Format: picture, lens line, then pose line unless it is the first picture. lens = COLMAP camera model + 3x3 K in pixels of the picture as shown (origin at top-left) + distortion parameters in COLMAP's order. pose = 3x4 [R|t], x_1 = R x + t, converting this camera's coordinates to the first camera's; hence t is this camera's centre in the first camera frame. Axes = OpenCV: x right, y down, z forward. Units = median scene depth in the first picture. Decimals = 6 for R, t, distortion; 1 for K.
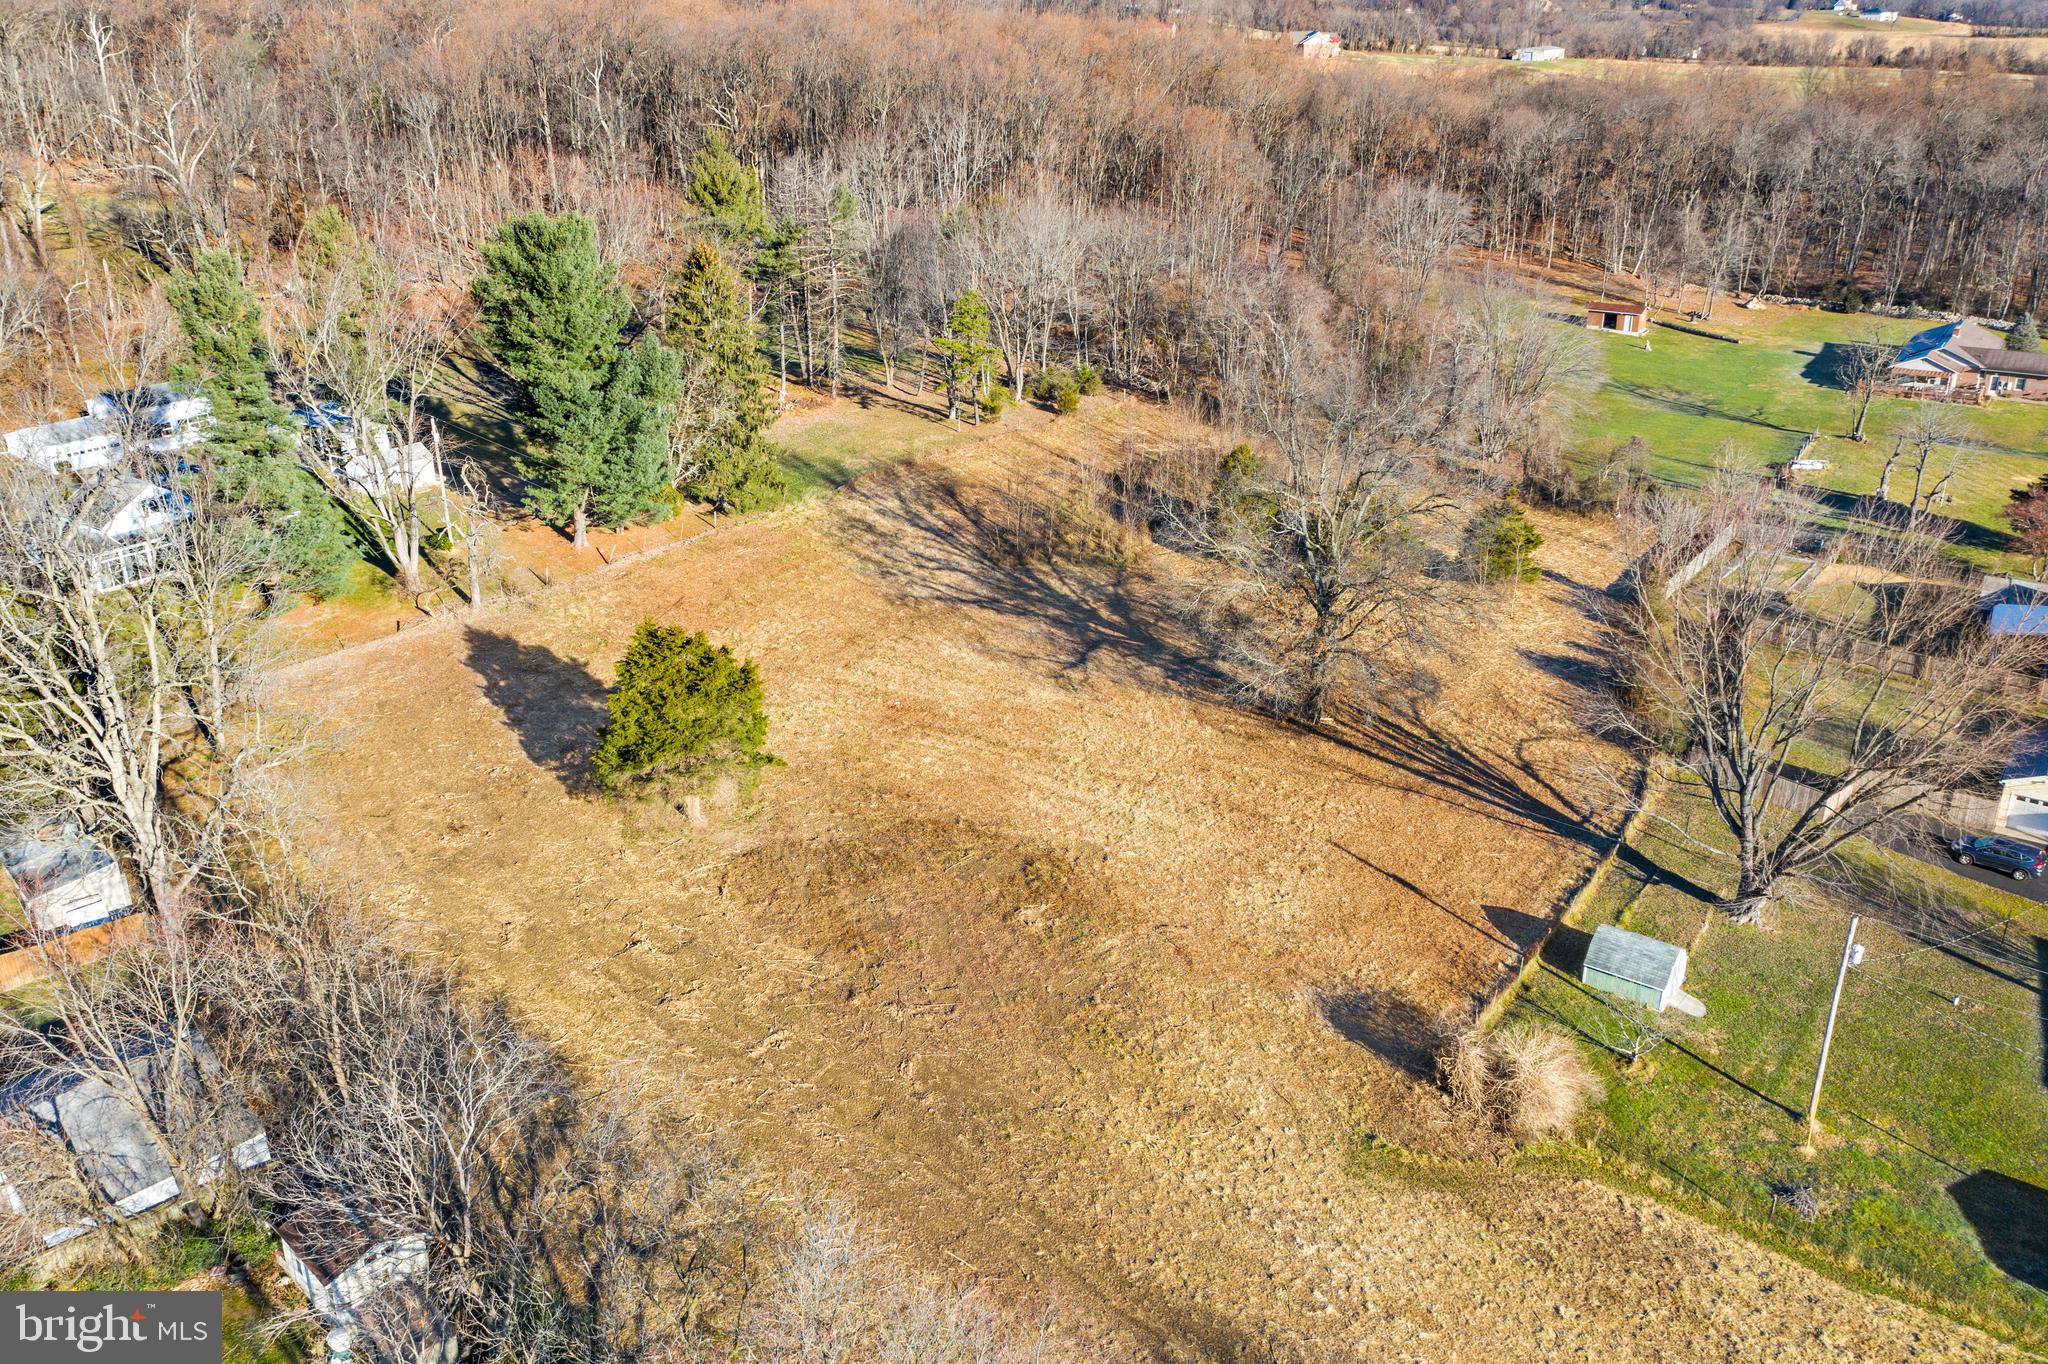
lens RADIAL K [[1620.4, 0, 1024.0], [0, 1620.4, 682.0], [0, 0, 1]] dist [-0.002042, 0.005460]
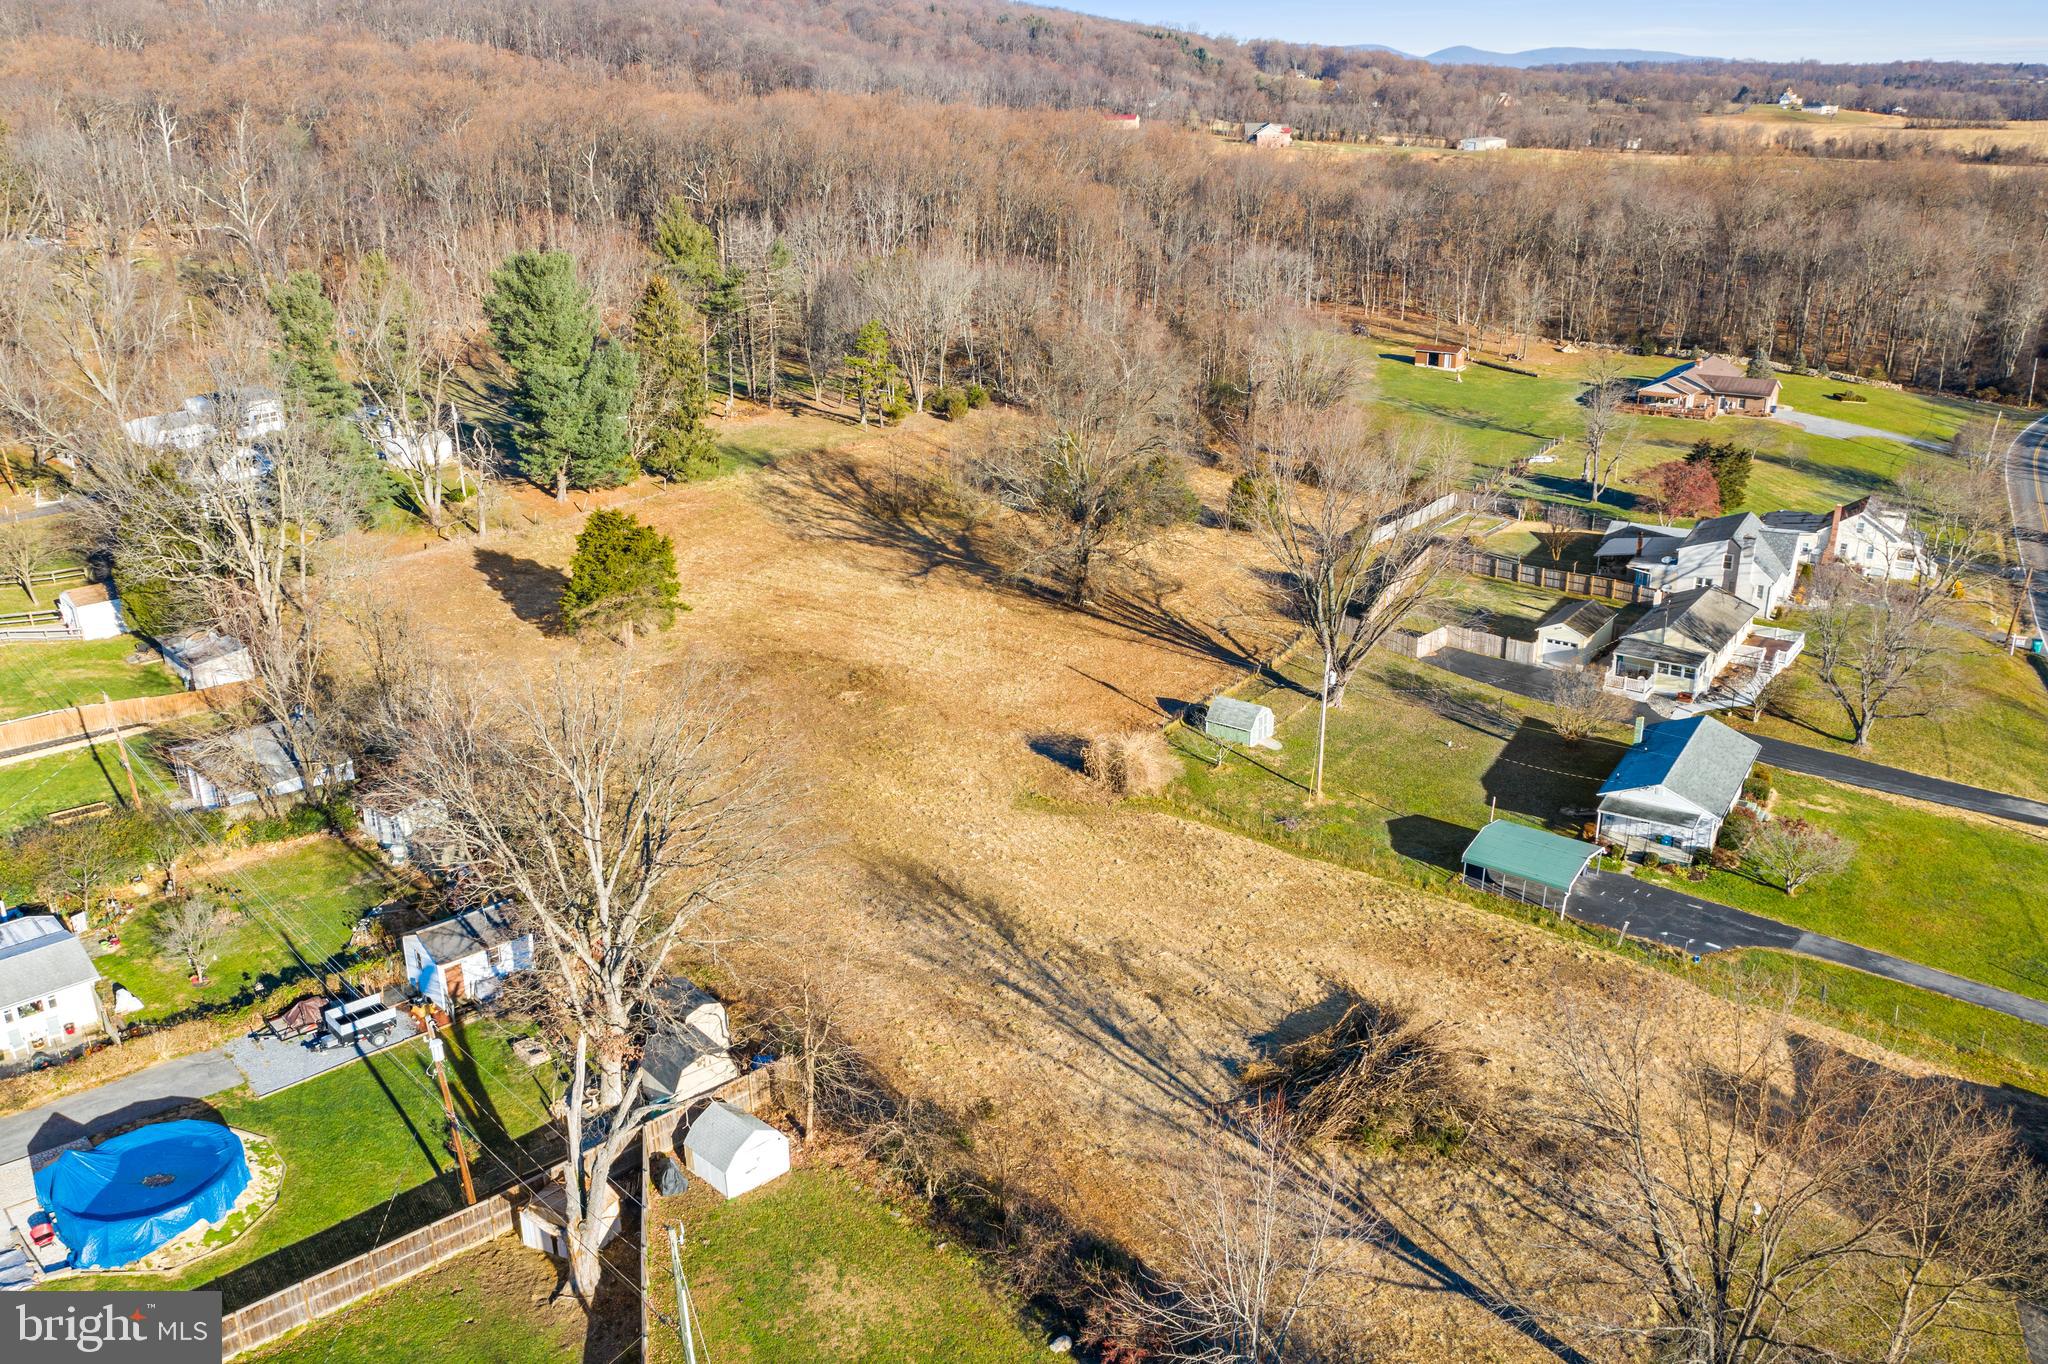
lens RADIAL K [[1620.4, 0, 1024.0], [0, 1620.4, 682.0], [0, 0, 1]] dist [-0.002042, 0.005460]
pose [[0.999997, 0.001169, -0.002165, 0.106165], [-0.001275, 0.998748, -0.050000, 0.128124], [0.002104, 0.050003, 0.998747, -0.312071]]
